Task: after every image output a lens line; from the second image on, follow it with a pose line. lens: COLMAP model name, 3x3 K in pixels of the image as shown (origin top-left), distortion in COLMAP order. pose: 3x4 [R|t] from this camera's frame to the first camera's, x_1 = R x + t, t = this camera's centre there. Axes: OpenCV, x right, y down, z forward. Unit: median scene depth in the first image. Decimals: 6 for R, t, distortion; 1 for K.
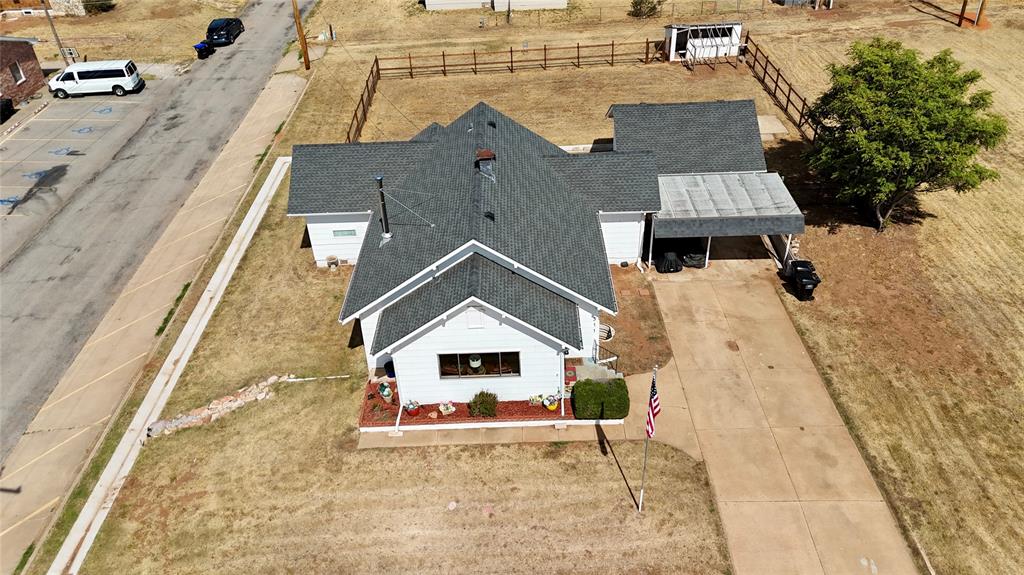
lens RADIAL K [[753.9, 0, 512.0], [0, 753.9, 287.5], [0, 0, 1]] dist [0.086248, -0.103821]
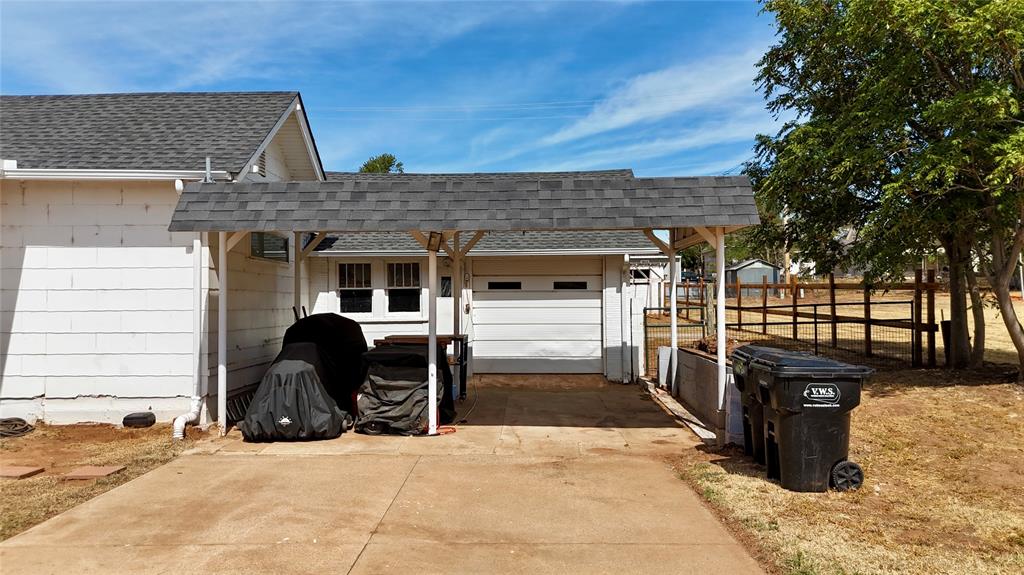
lens RADIAL K [[753.9, 0, 512.0], [0, 753.9, 287.5], [0, 0, 1]] dist [0.086248, -0.103821]
pose [[0.999460, 0.027725, -0.017663, 0.307158], [-0.032822, 0.811392, -0.583581, 0.092039], [-0.001848, 0.583845, 0.811863, 0.807313]]
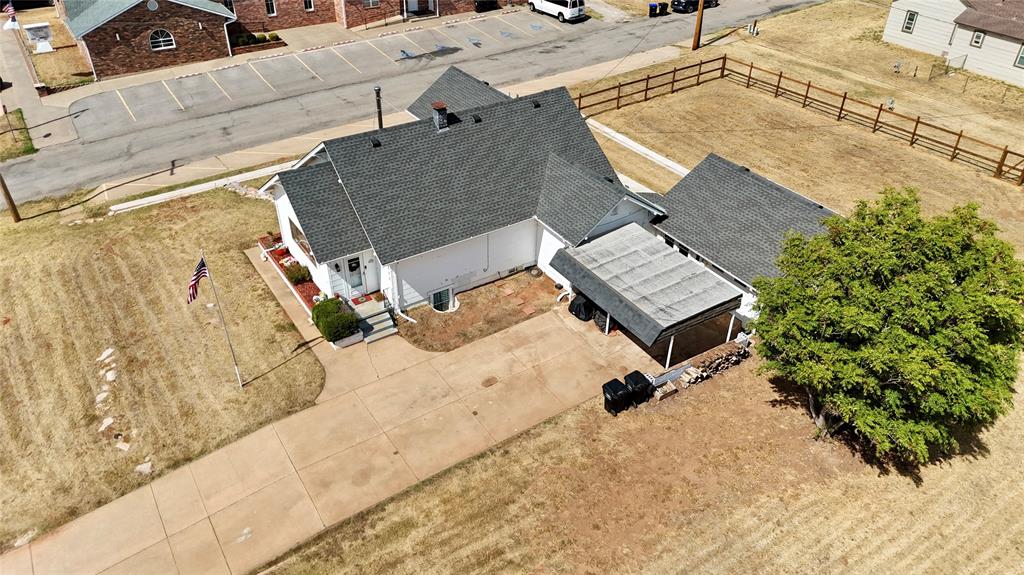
lens RADIAL K [[753.9, 0, 512.0], [0, 753.9, 287.5], [0, 0, 1]] dist [0.086248, -0.103821]
pose [[0.543993, 0.514985, -0.662467, 0.811473], [-0.505801, 0.831200, 0.230808, -0.237877], [0.669505, 0.209519, 0.712647, 0.293204]]
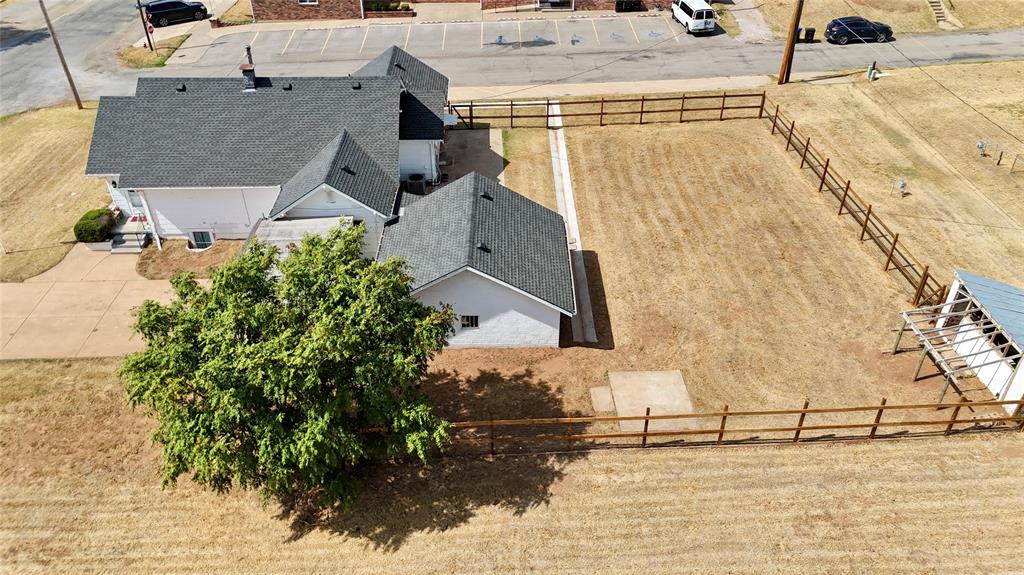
lens RADIAL K [[753.9, 0, 512.0], [0, 753.9, 287.5], [0, 0, 1]] dist [0.086248, -0.103821]
pose [[0.014969, 0.606372, -0.795040, 1.037426], [-0.565890, 0.660672, 0.493235, -0.705227], [0.824345, 0.442522, 0.353030, 0.962716]]
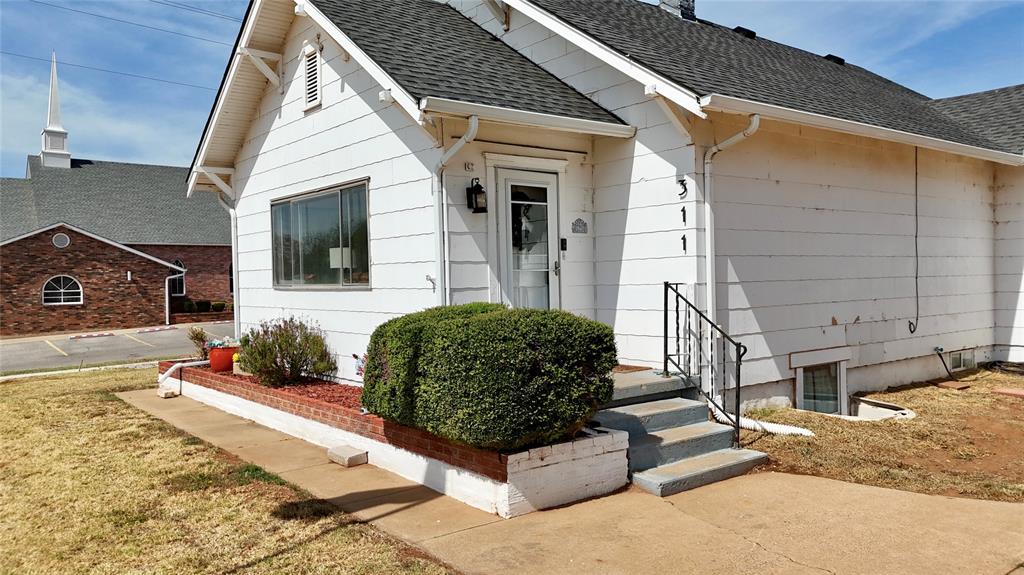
lens RADIAL K [[753.9, 0, 512.0], [0, 753.9, 287.5], [0, 0, 1]] dist [0.086248, -0.103821]
pose [[0.614402, 0.031950, -0.788346, 0.245397], [-0.449740, 0.835141, -0.316661, 0.158226], [0.648262, 0.549108, 0.527481, 0.714206]]
